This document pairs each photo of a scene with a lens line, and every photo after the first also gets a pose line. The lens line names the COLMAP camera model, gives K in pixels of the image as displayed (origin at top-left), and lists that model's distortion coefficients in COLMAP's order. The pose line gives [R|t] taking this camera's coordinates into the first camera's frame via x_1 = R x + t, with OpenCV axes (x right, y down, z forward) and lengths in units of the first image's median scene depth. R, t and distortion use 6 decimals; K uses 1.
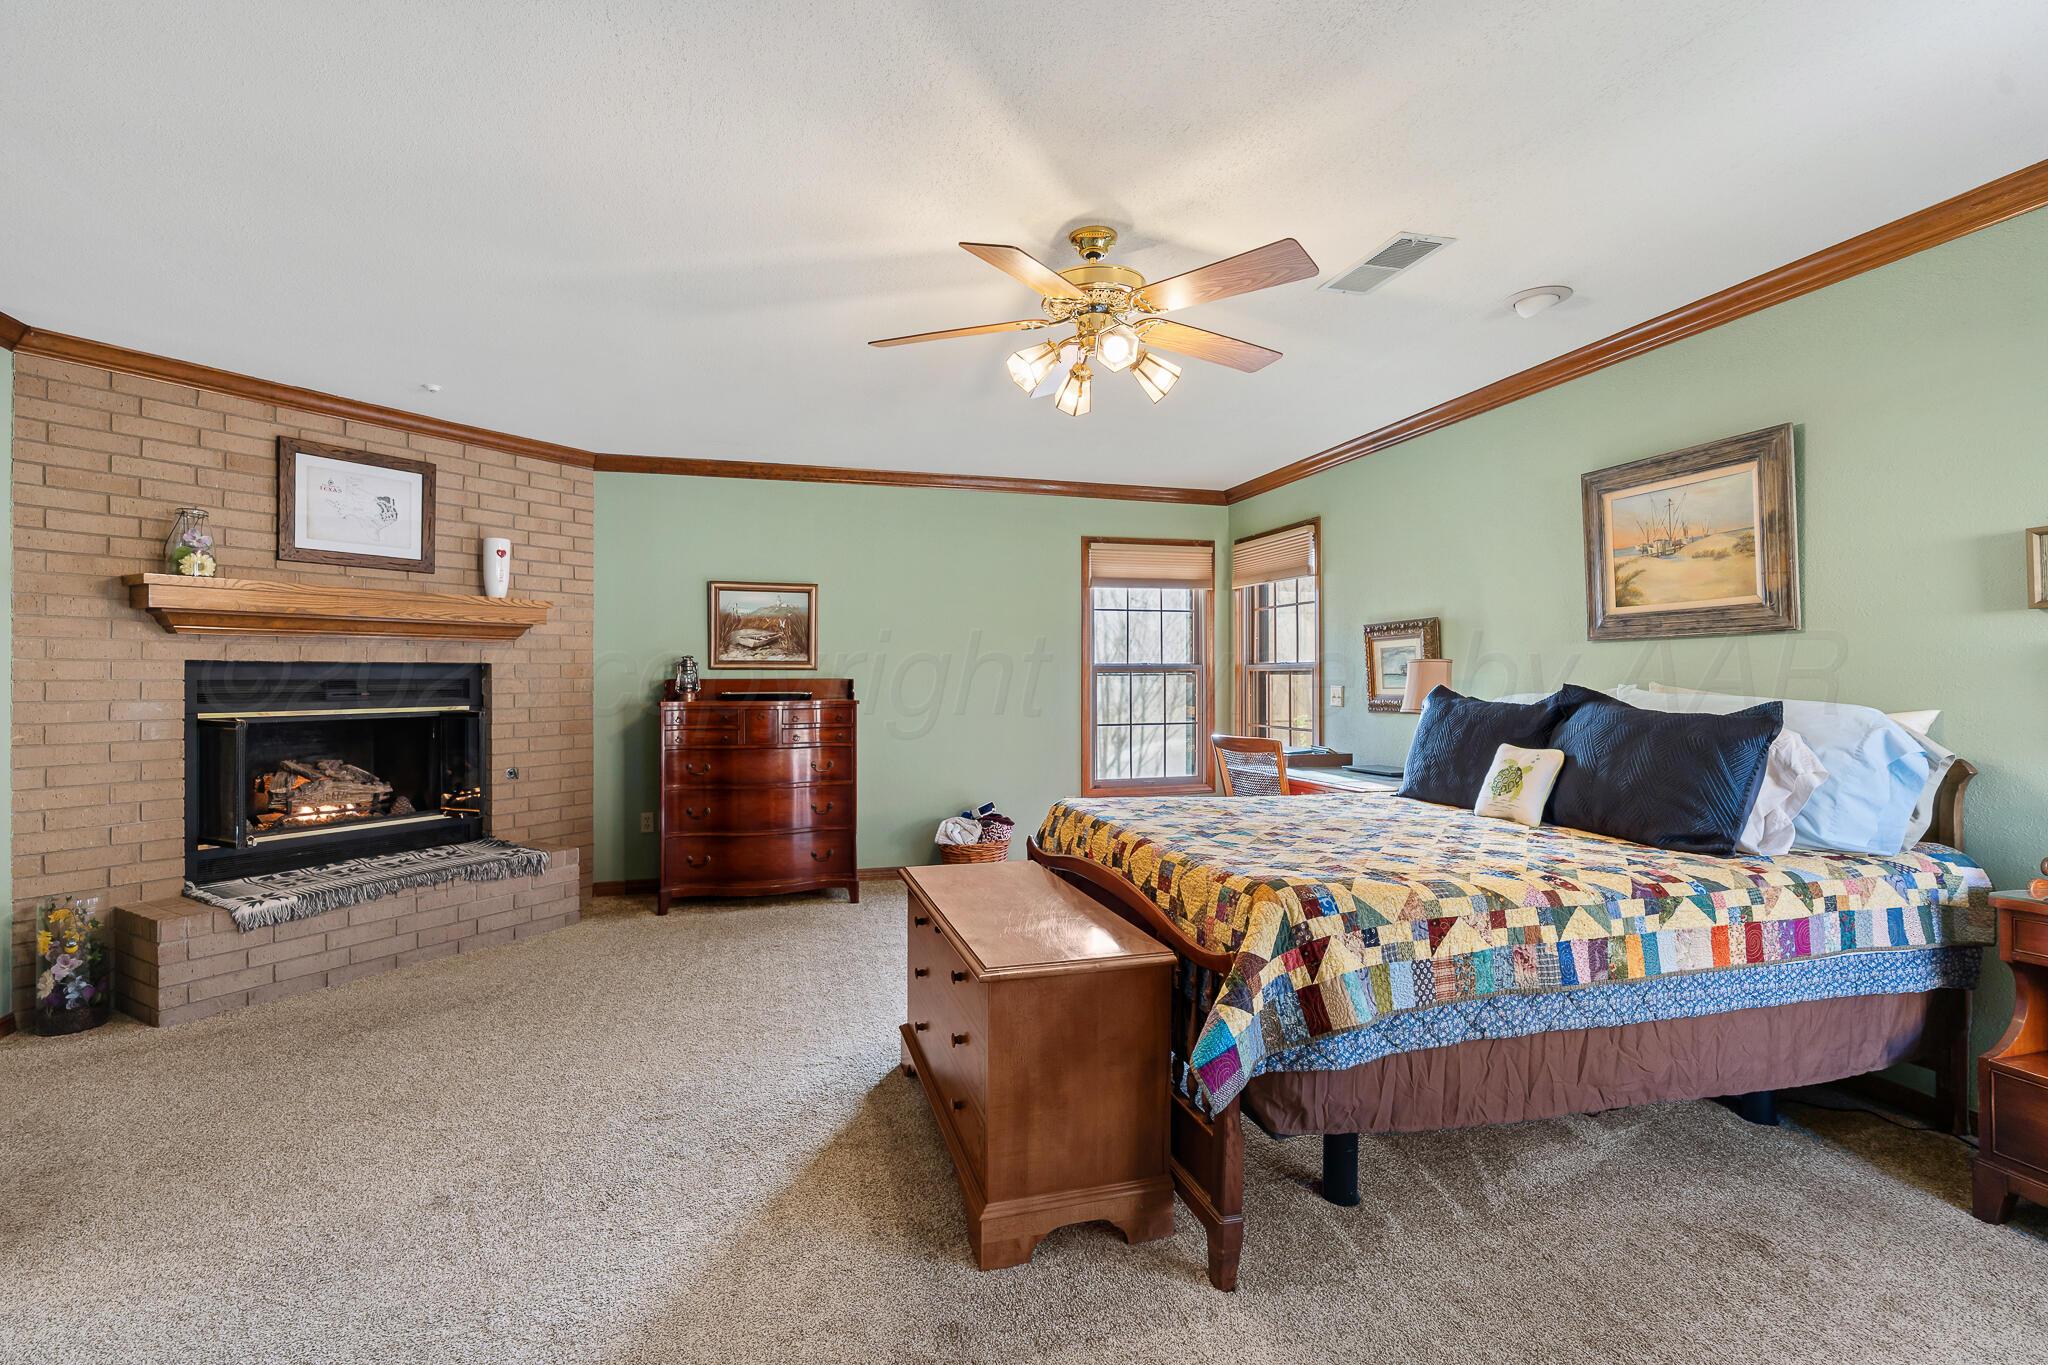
lens RADIAL K [[923.3, 0, 1026.4], [0, 923.3, 672.5], [0, 0, 1]] dist [-0.011490, 0.003610]
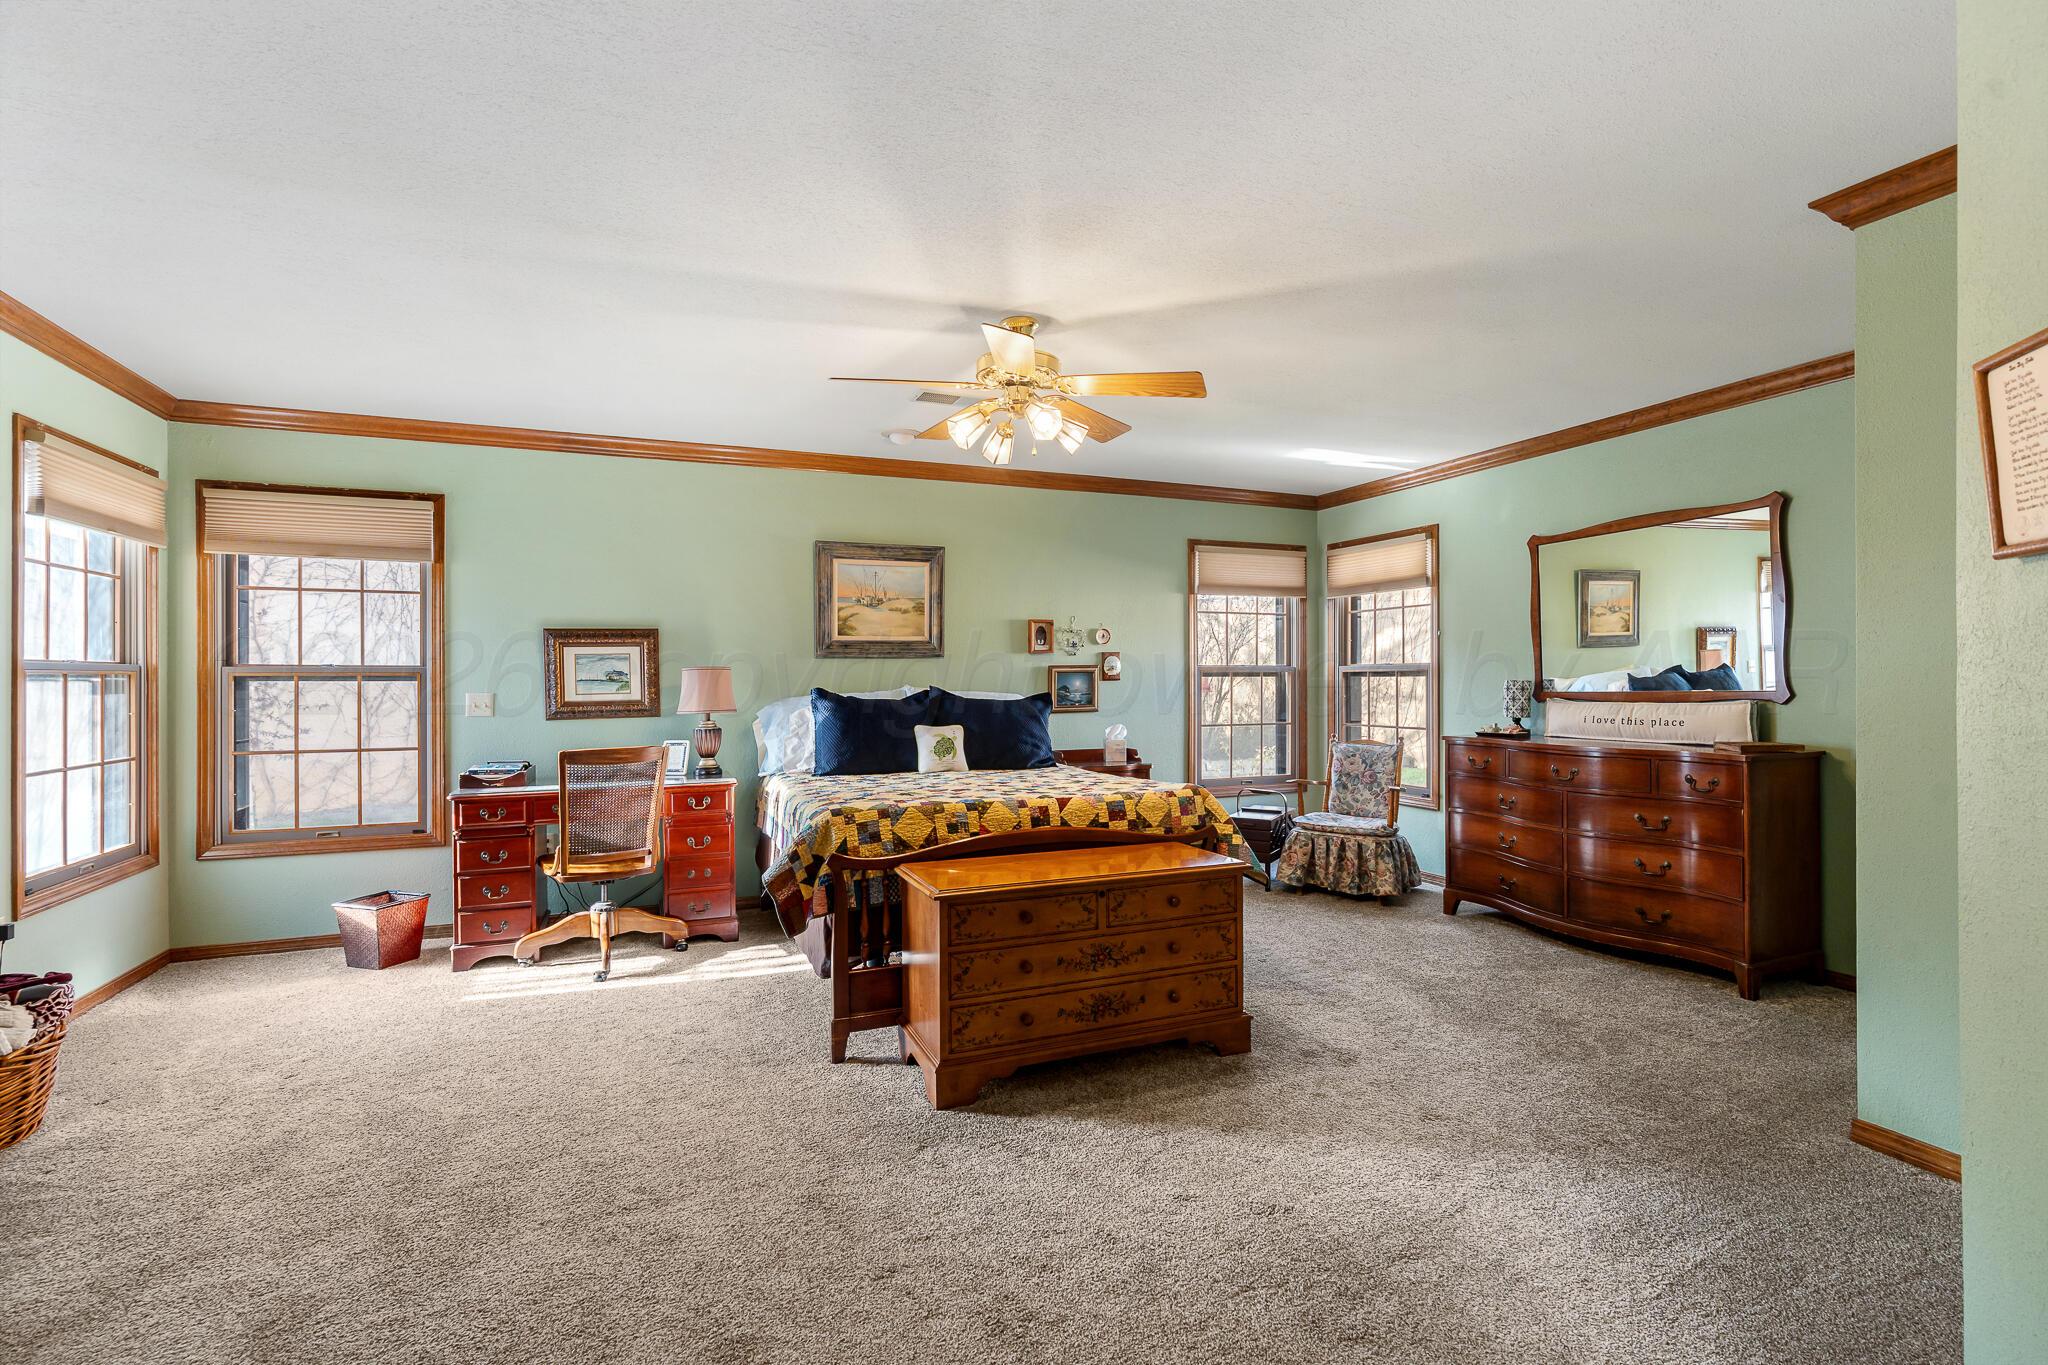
lens RADIAL K [[923.3, 0, 1021.3], [0, 923.3, 676.2], [0, 0, 1]] dist [-0.011490, 0.003610]
pose [[-0.090940, 0.001002, 0.995856, -0.897242], [-0.002522, 0.999996, -0.001237, -0.003494], [-0.995853, -0.002624, -0.090937, 0.850021]]
